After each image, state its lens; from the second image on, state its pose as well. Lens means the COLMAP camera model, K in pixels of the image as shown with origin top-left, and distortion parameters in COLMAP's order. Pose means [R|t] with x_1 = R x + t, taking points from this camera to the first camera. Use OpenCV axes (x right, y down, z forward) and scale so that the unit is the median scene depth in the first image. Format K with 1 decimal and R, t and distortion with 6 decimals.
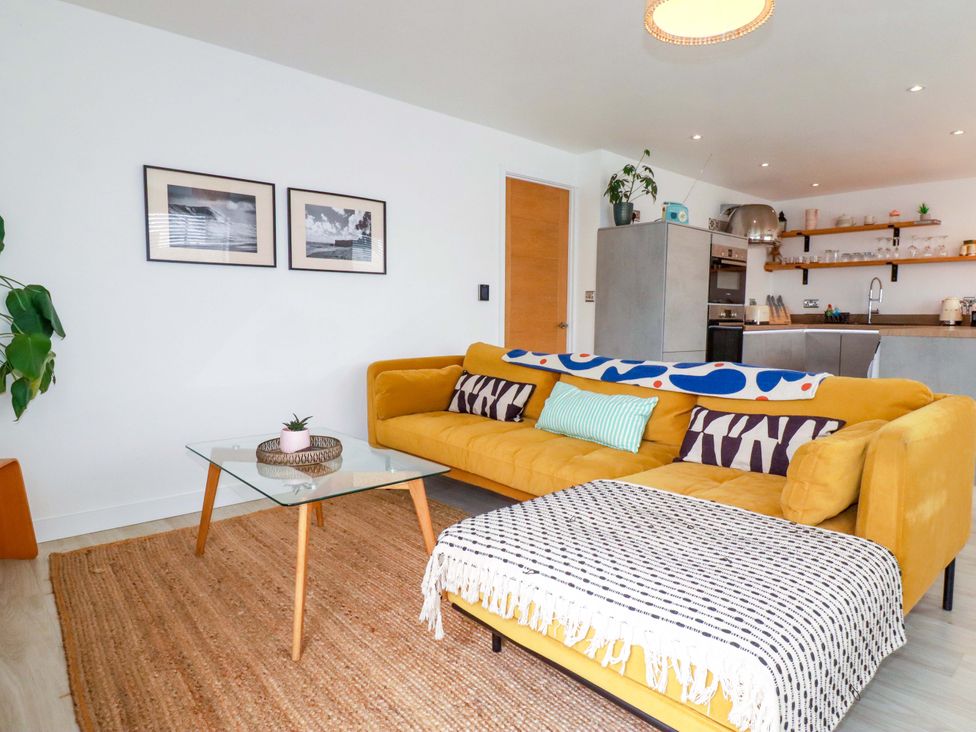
lens RADIAL K [[599.5, 0, 488.5], [0, 599.5, 359.7], [0, 0, 1]] dist [0.004181, -0.011493]
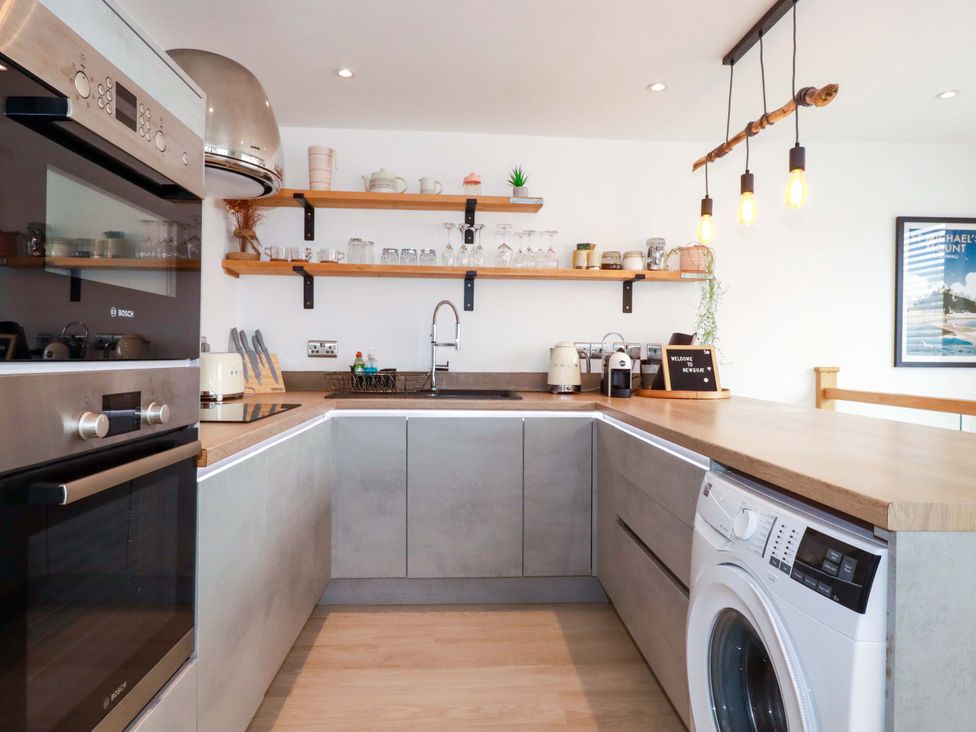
lens RADIAL K [[620.5, 0, 489.0], [0, 620.5, 360.3], [0, 0, 1]] dist [0.002309, -0.002519]
pose [[0.632876, -0.005995, 0.774230, 0.354567], [0.051112, 0.998112, -0.034052, -0.090063], [-0.772564, 0.061123, 0.631988, 0.866496]]
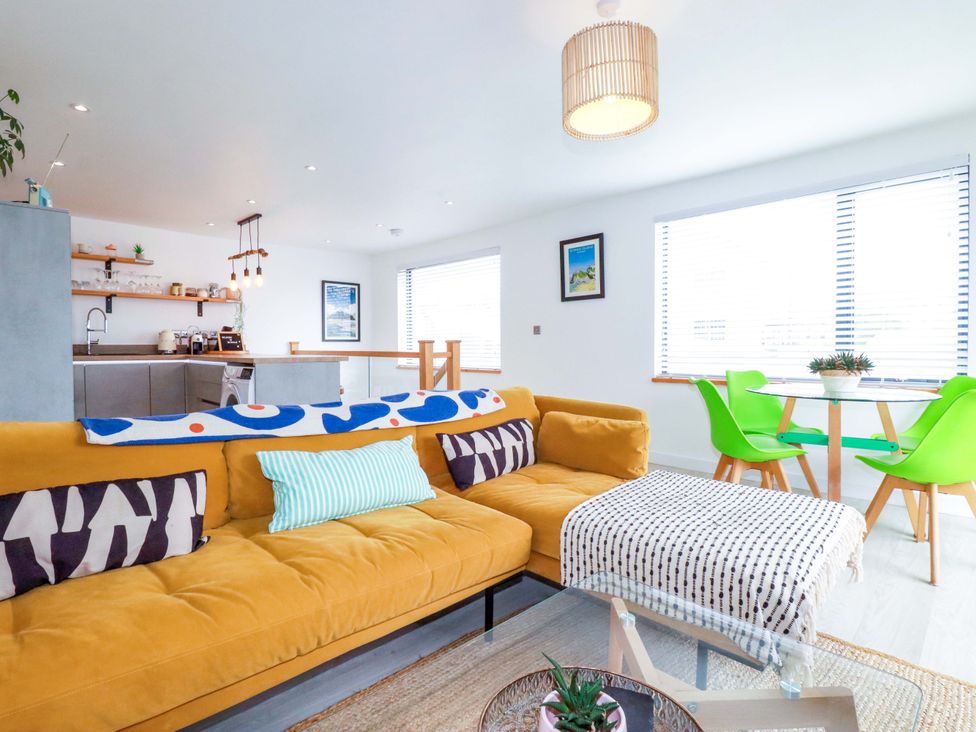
lens RADIAL K [[506.6, 0, 486.5], [0, 506.6, 360.3], [0, 0, 1]] dist [0.002260, -0.014198]
pose [[-0.042869, -0.032260, 0.998560, -0.297746], [0.075101, 0.996547, 0.035419, -0.042579], [-0.996254, 0.076511, -0.040299, 0.533176]]
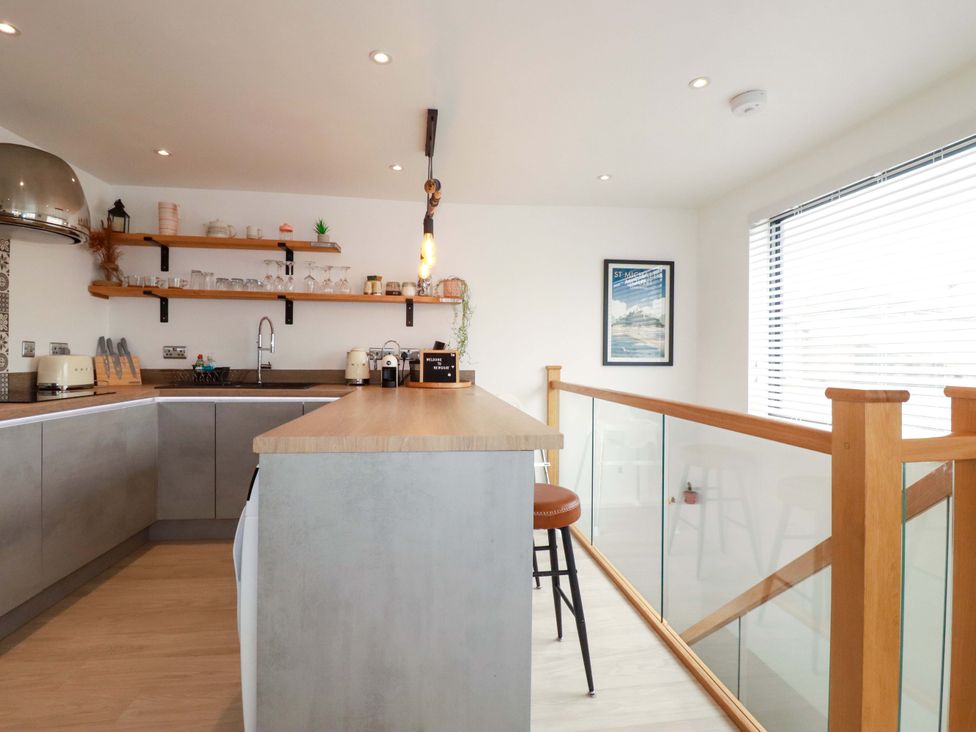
lens RADIAL K [[506.6, 0, 486.5], [0, 506.6, 360.3], [0, 0, 1]] dist [0.002260, -0.014198]
pose [[0.574759, -0.003022, 0.818317, 0.425924], [0.053593, 0.997985, -0.033956, -0.072546], [-0.816566, 0.063373, 0.573763, 0.621650]]
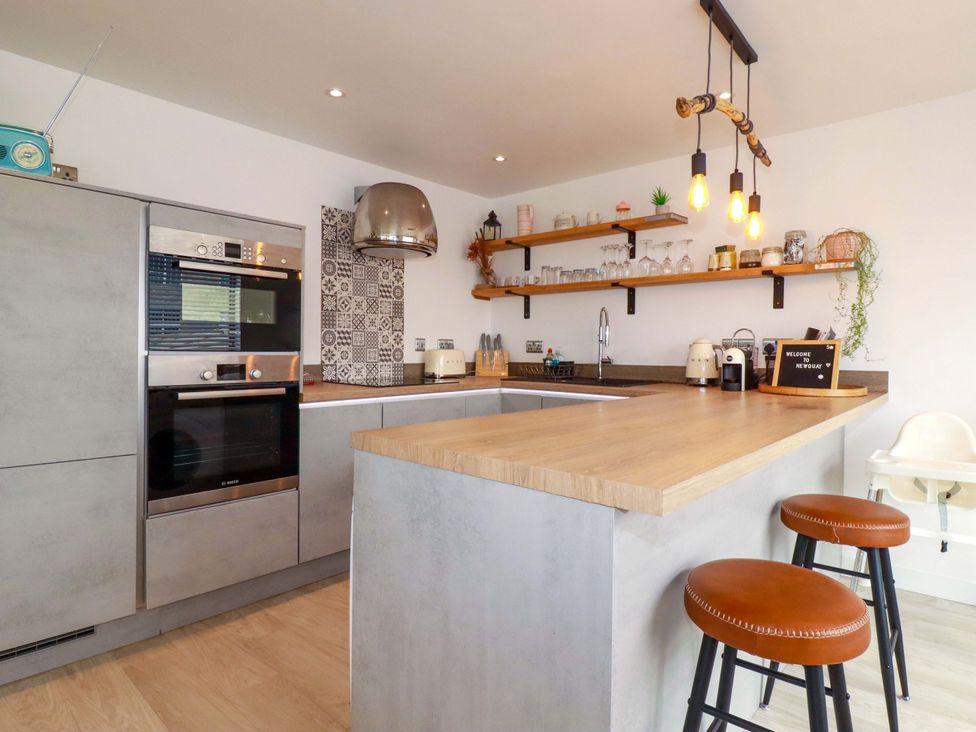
lens RADIAL K [[548.0, 0, 488.4], [0, 548.0, 362.0], [0, 0, 1]] dist [0.002099, -0.000269]
pose [[0.994906, -0.000061, 0.100807, 0.628880], [0.005019, 0.998790, -0.048927, -0.068989], [-0.100682, 0.049184, 0.993702, 0.586732]]
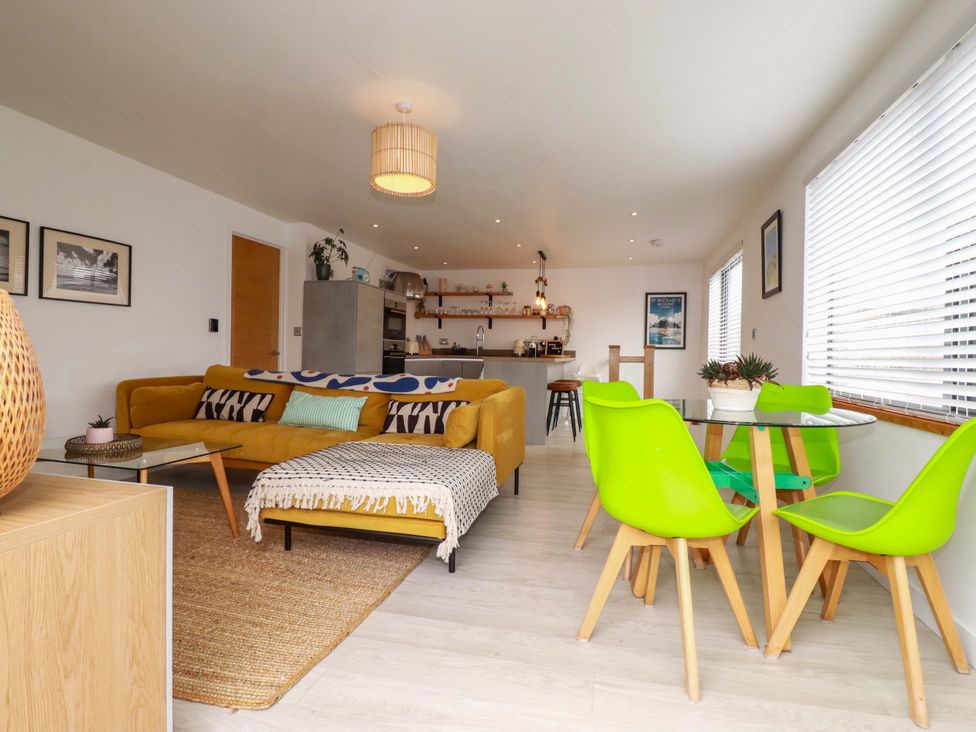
lens RADIAL K [[521.9, 0, 488.0], [0, 521.9, 366.0], [0, 0, 1]] dist [-0.002081, -0.016999]
pose [[0.832286, -0.001663, 0.554345, -0.126201], [0.026237, 0.998993, -0.036395, 0.024250], [-0.553726, 0.044835, 0.831491, -0.190211]]
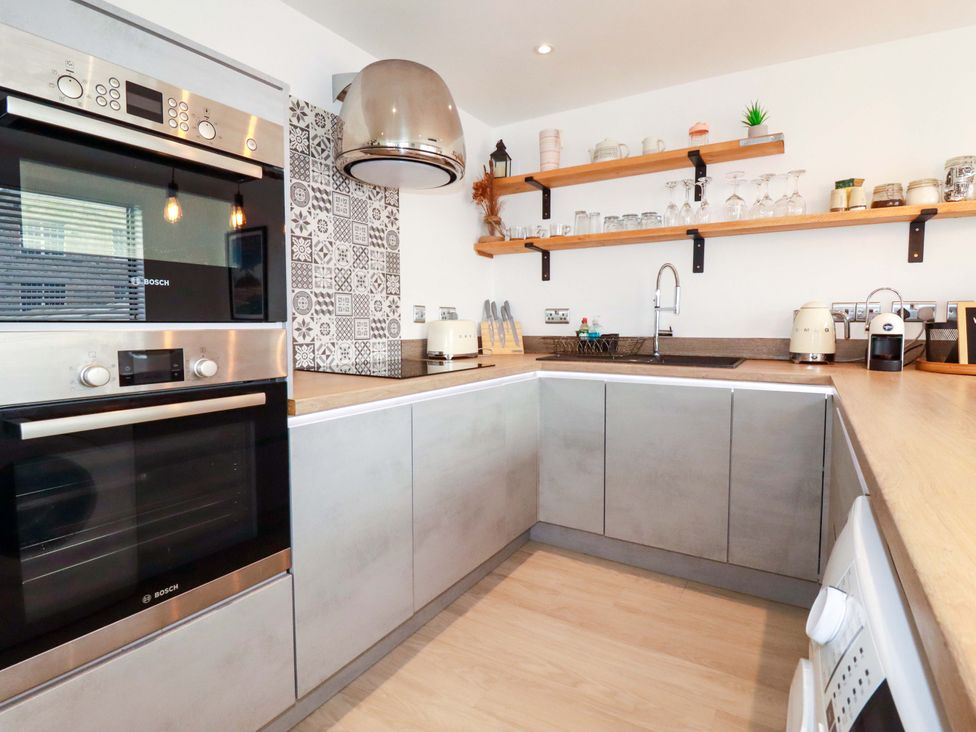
lens RADIAL K [[506.6, 0, 486.5], [0, 506.6, 360.3], [0, 0, 1]] dist [0.002260, -0.014198]
pose [[0.961866, -0.027521, 0.272133, 0.523962], [0.027639, 0.999612, 0.003401, -0.085004], [-0.272121, 0.004251, 0.962254, 0.862993]]
